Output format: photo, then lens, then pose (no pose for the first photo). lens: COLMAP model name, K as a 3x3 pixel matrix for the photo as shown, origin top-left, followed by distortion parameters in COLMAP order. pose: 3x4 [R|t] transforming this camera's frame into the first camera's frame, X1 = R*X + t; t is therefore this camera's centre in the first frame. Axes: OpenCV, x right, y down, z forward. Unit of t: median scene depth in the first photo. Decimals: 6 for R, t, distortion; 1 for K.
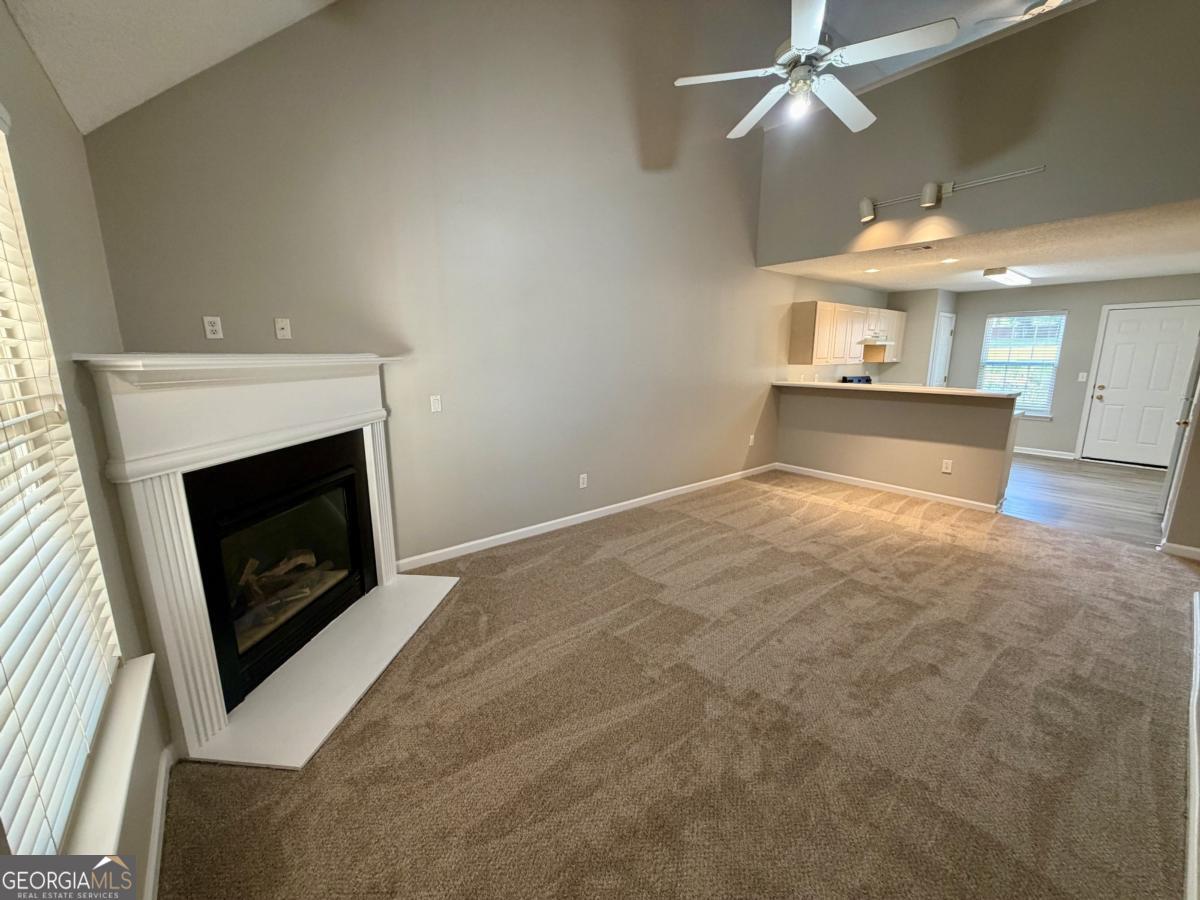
lens RADIAL K [[476.4, 0, 597.4], [0, 476.4, 449.2], [0, 0, 1]] dist [0.001859, 0.000087]
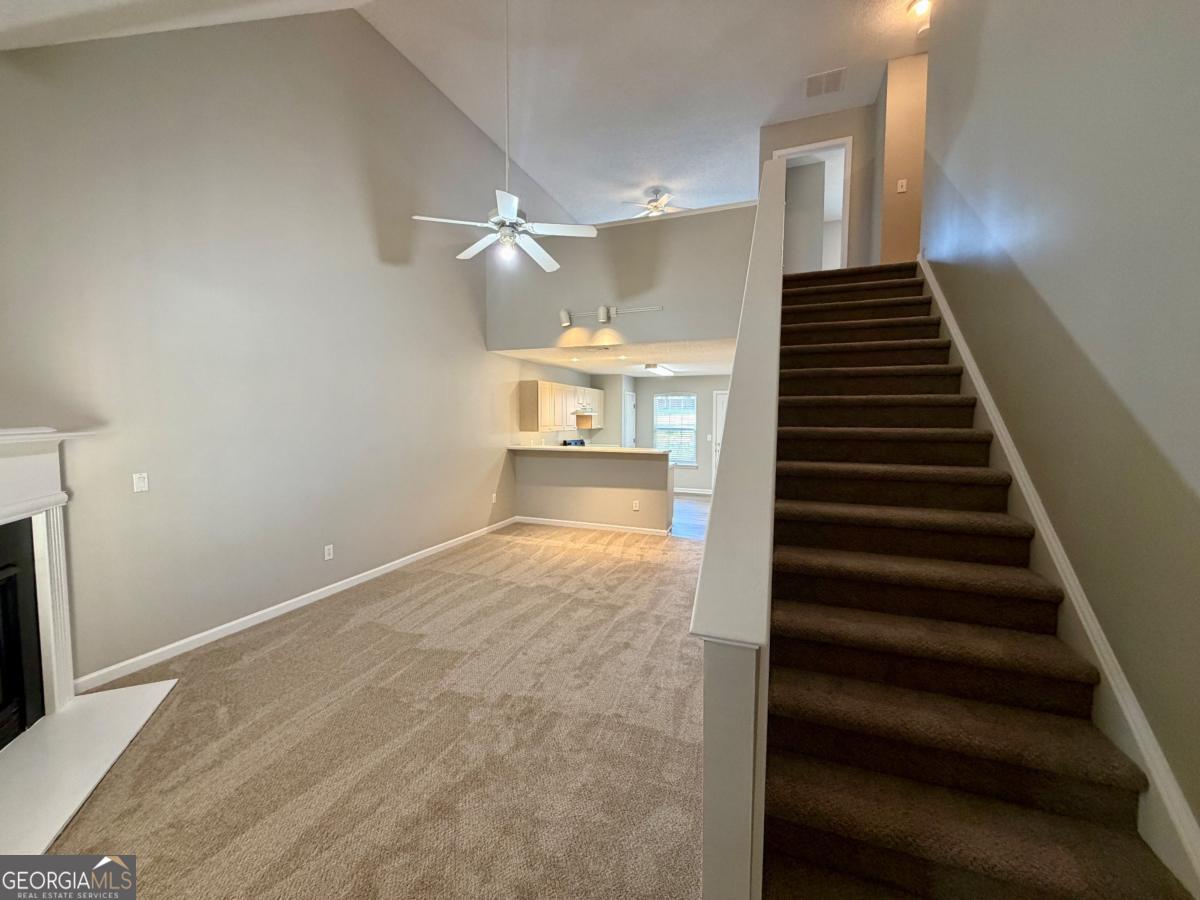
lens RADIAL K [[476.4, 0, 597.4], [0, 476.4, 449.2], [0, 0, 1]] dist [0.001859, 0.000087]
pose [[0.863926, -0.027954, 0.502842, -0.053217], [0.094332, 0.989769, -0.107046, 0.018732], [-0.494705, 0.139914, 0.857724, -0.193770]]
